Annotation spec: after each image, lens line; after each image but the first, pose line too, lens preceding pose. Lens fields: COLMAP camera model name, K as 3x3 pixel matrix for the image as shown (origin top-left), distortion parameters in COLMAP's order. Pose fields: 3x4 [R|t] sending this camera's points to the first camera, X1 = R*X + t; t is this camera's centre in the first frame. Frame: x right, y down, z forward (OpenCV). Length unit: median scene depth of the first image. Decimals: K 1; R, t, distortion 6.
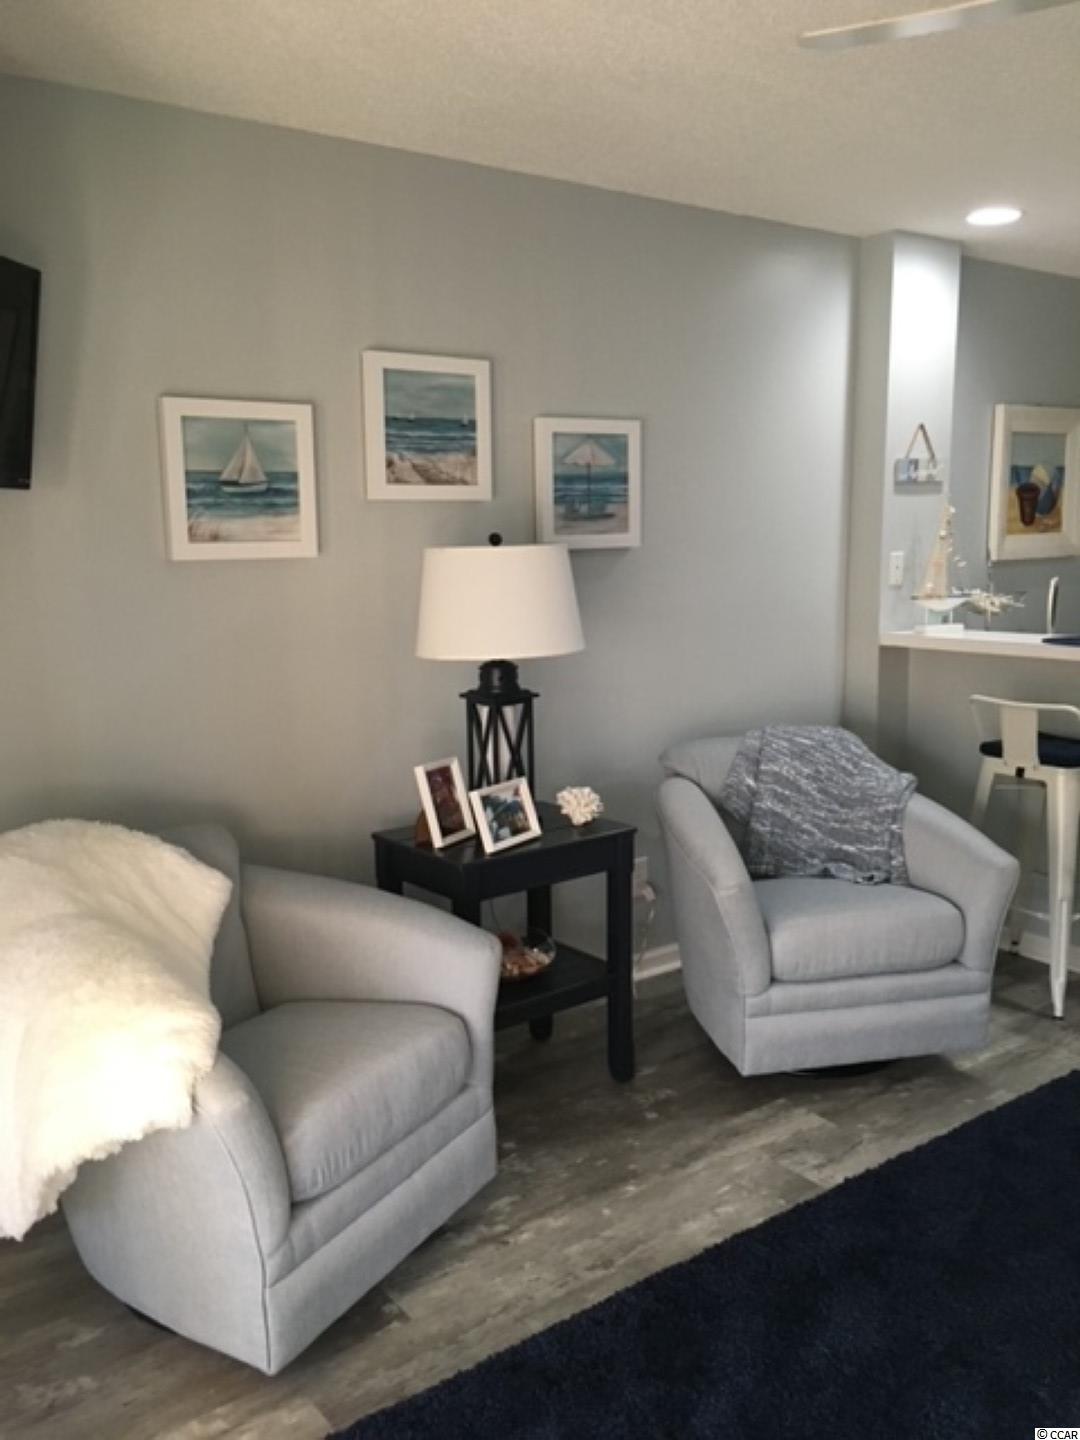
lens RADIAL K [[1241.9, 0, 537.3], [0, 1241.9, 718.7], [0, 0, 1]] dist [0.071159, -0.067898]
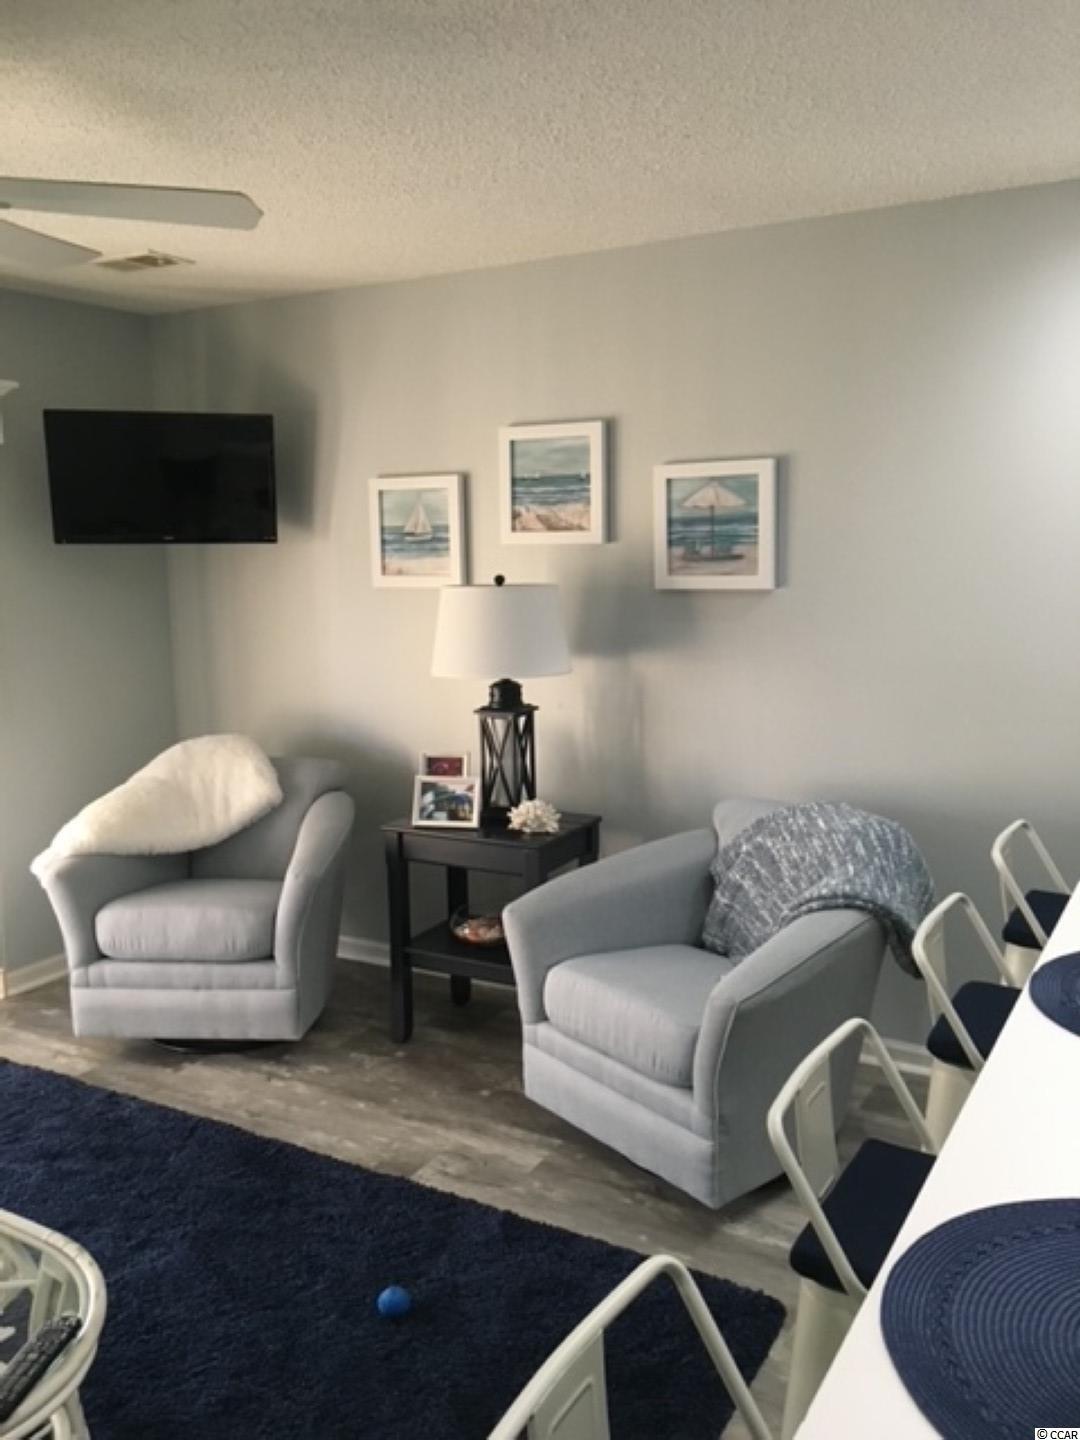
lens RADIAL K [[1241.9, 0, 533.9], [0, 1241.9, 721.7], [0, 0, 1]] dist [0.071159, -0.067898]
pose [[0.377142, 0.140403, -0.915451, 1.025833], [-0.135948, 0.986128, 0.095236, -0.119099], [0.916123, 0.088537, 0.390997, 0.535067]]
